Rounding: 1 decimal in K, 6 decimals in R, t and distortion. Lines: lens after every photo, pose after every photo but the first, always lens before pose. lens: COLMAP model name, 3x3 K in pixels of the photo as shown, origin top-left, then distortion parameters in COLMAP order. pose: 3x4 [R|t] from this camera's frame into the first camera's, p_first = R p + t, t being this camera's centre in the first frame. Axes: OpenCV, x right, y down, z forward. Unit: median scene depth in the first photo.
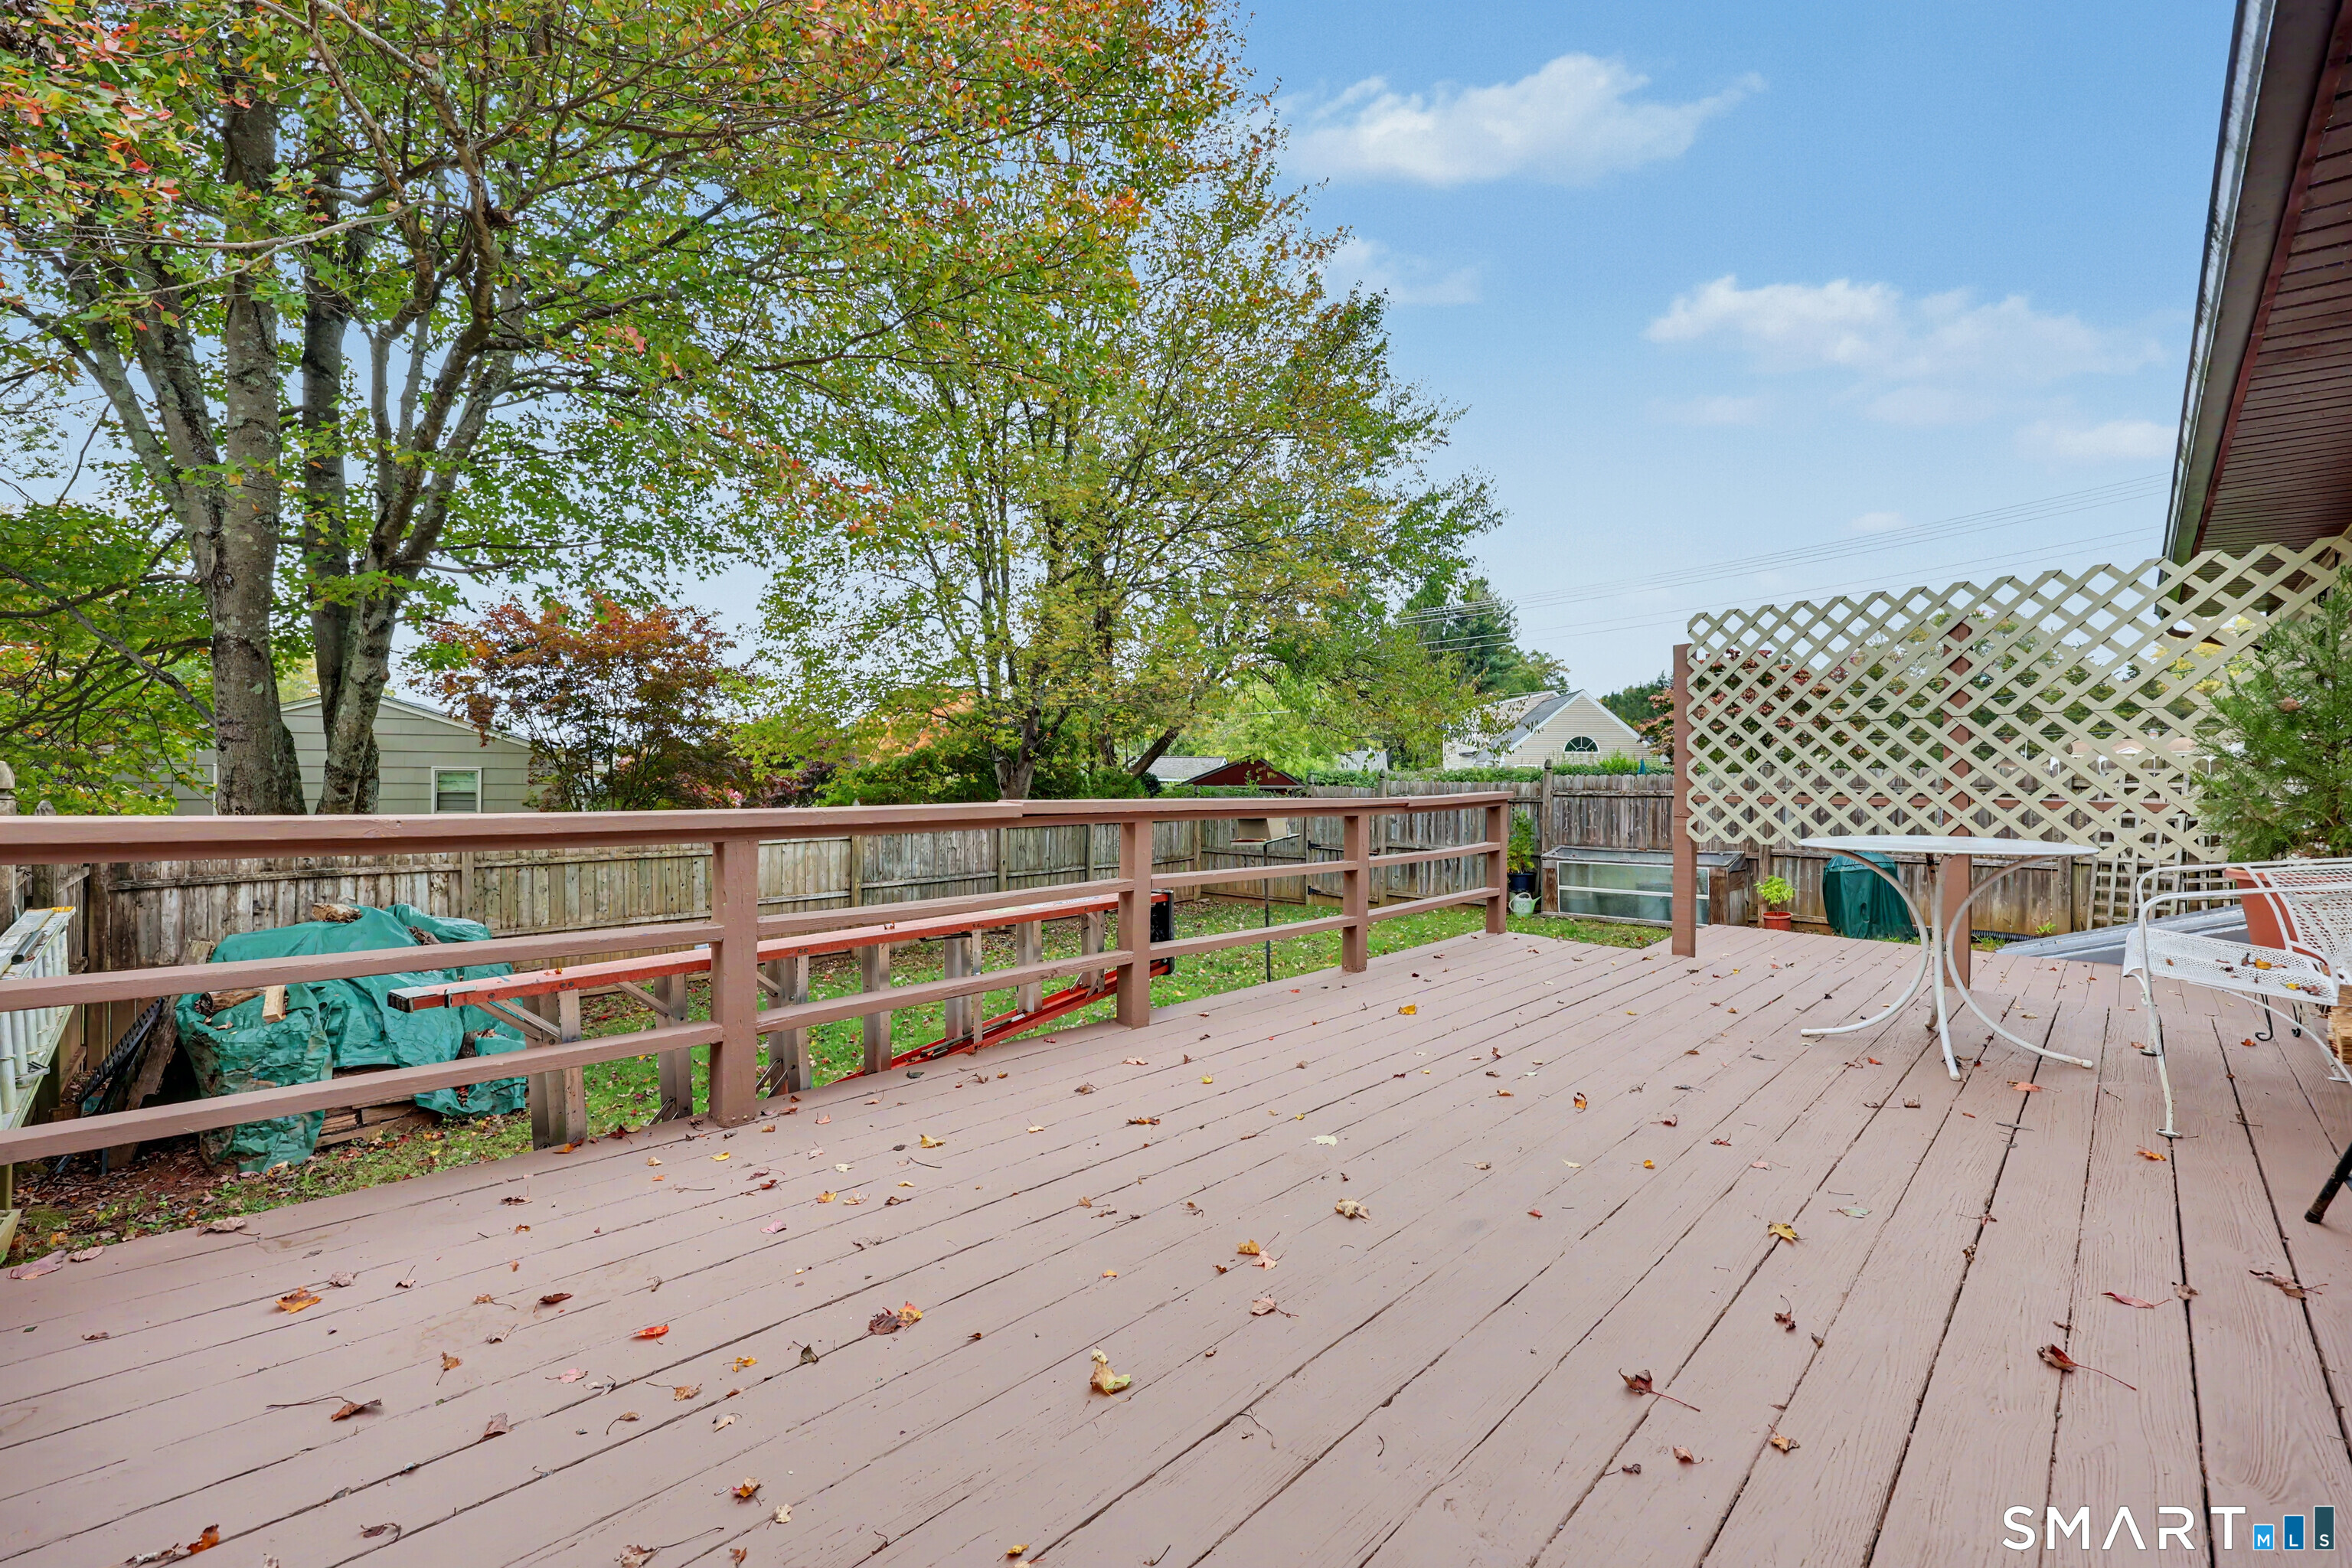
lens RADIAL K [[952.0, 0, 1174.4], [0, 952.0, 798.0], [0, 0, 1]] dist [-0.001560, 0.000389]
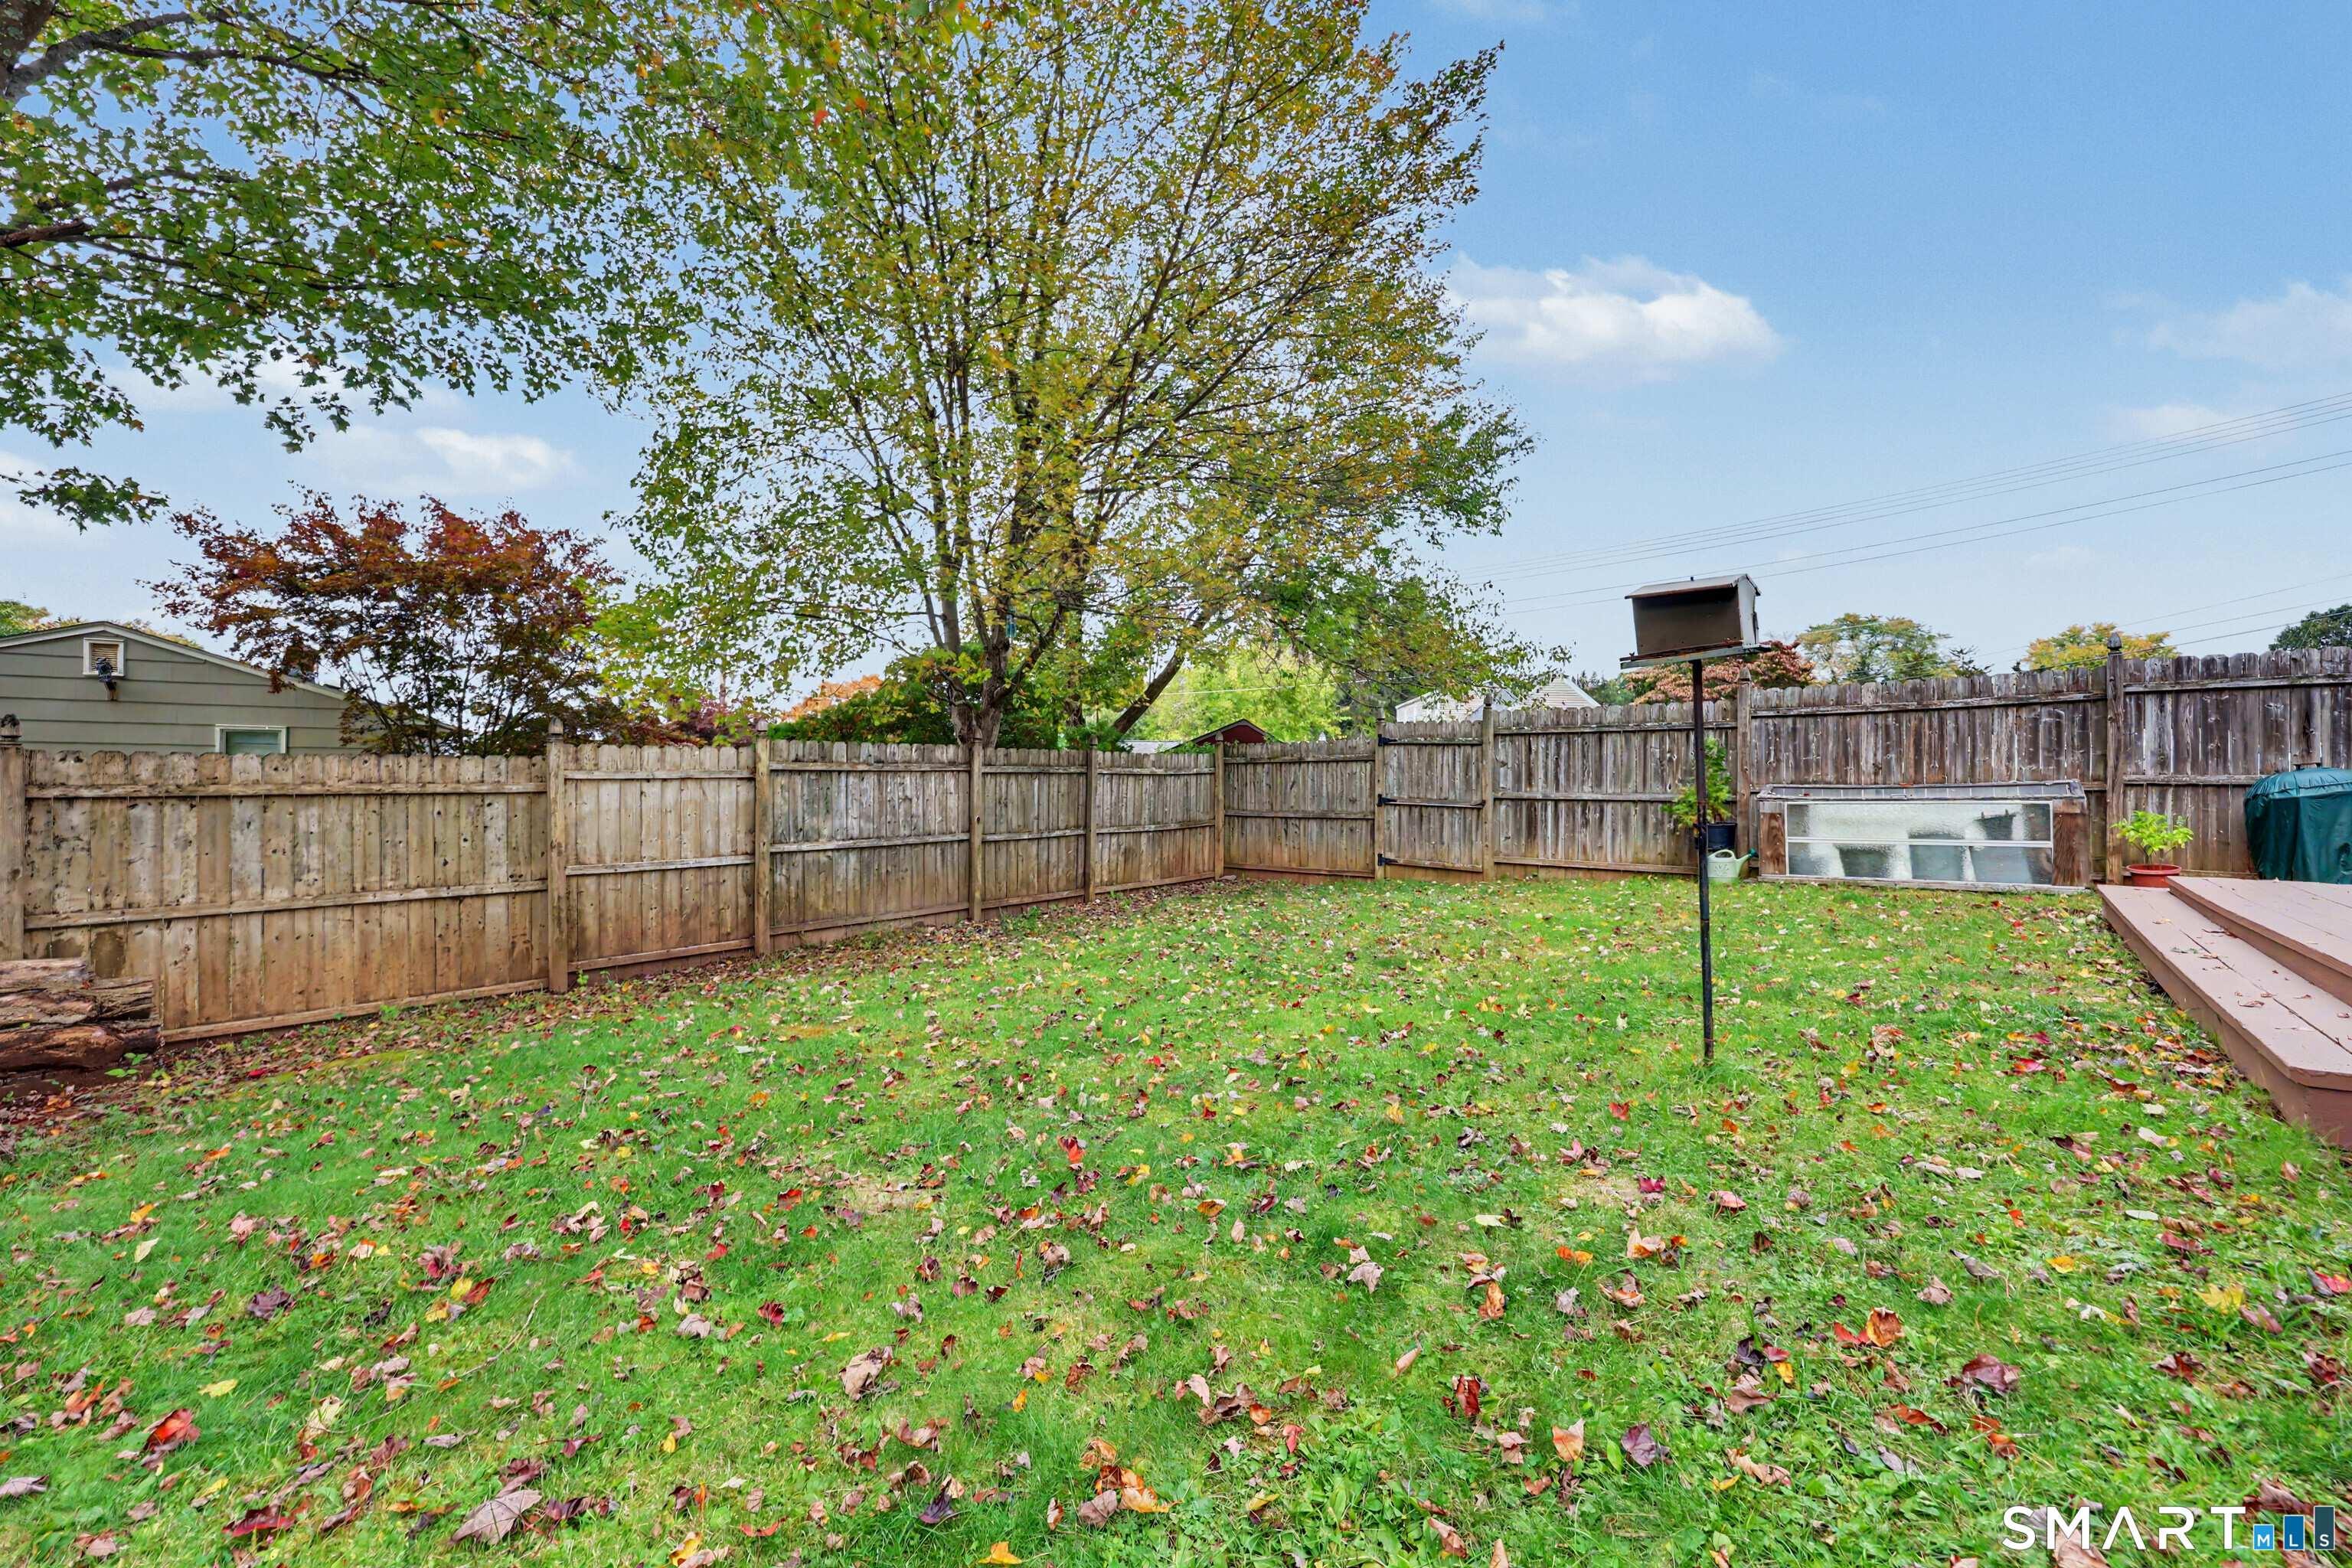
lens RADIAL K [[952.0, 0, 1178.5], [0, 952.0, 779.4], [0, 0, 1]] dist [-0.001560, 0.000389]
pose [[0.997414, -0.002801, 0.071811, -0.056131], [0.004205, 0.999803, -0.019400, 0.035669], [-0.071743, 0.019652, 0.997230, 0.193532]]
